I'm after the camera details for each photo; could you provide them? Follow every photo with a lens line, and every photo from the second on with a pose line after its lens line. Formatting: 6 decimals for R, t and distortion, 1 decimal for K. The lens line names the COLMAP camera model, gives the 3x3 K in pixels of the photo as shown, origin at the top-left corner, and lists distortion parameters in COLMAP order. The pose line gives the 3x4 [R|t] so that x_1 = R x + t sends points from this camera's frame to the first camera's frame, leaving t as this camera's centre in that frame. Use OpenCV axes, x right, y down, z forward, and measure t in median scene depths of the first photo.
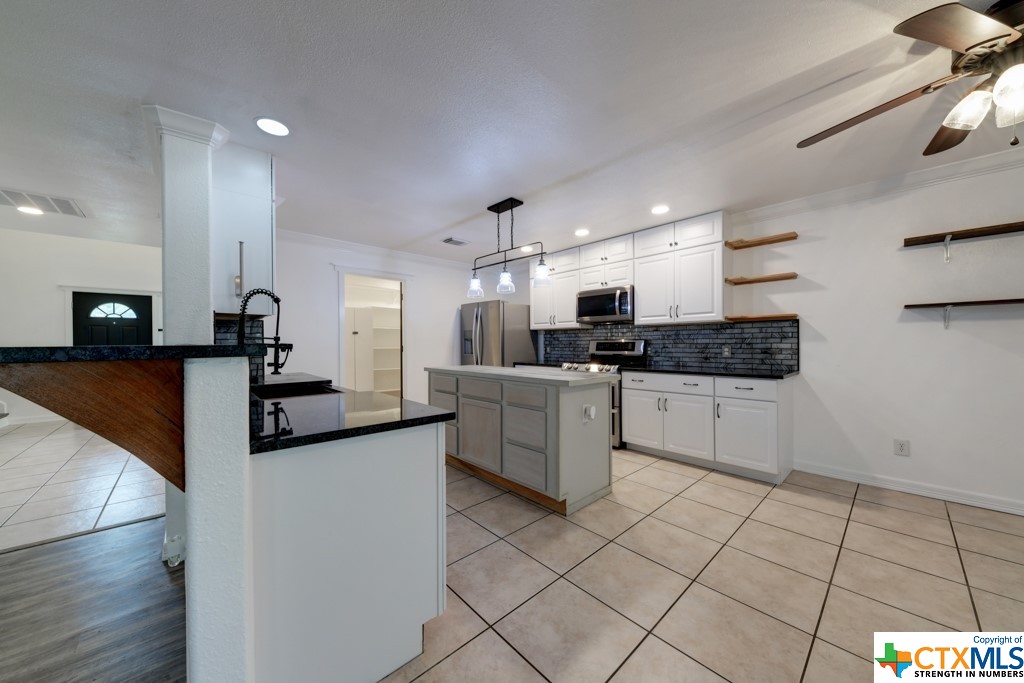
lens RADIAL K [[352.5, 0, 515.3], [0, 352.5, 352.7], [0, 0, 1]] dist [0.005309, -0.003604]
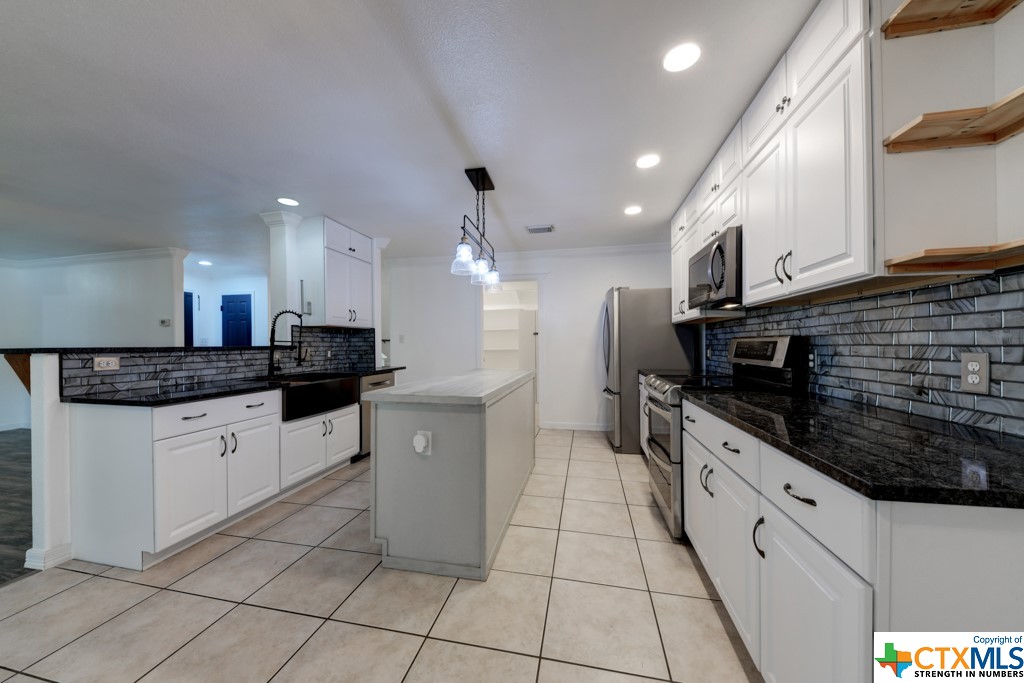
lens RADIAL K [[352.5, 0, 496.0], [0, 352.5, 350.7], [0, 0, 1]] dist [0.005309, -0.003604]
pose [[0.571695, 0.015813, -0.820314, 0.604912], [-0.017868, 0.999817, 0.006821, -0.016691], [0.820271, 0.010758, 0.571873, 0.494034]]
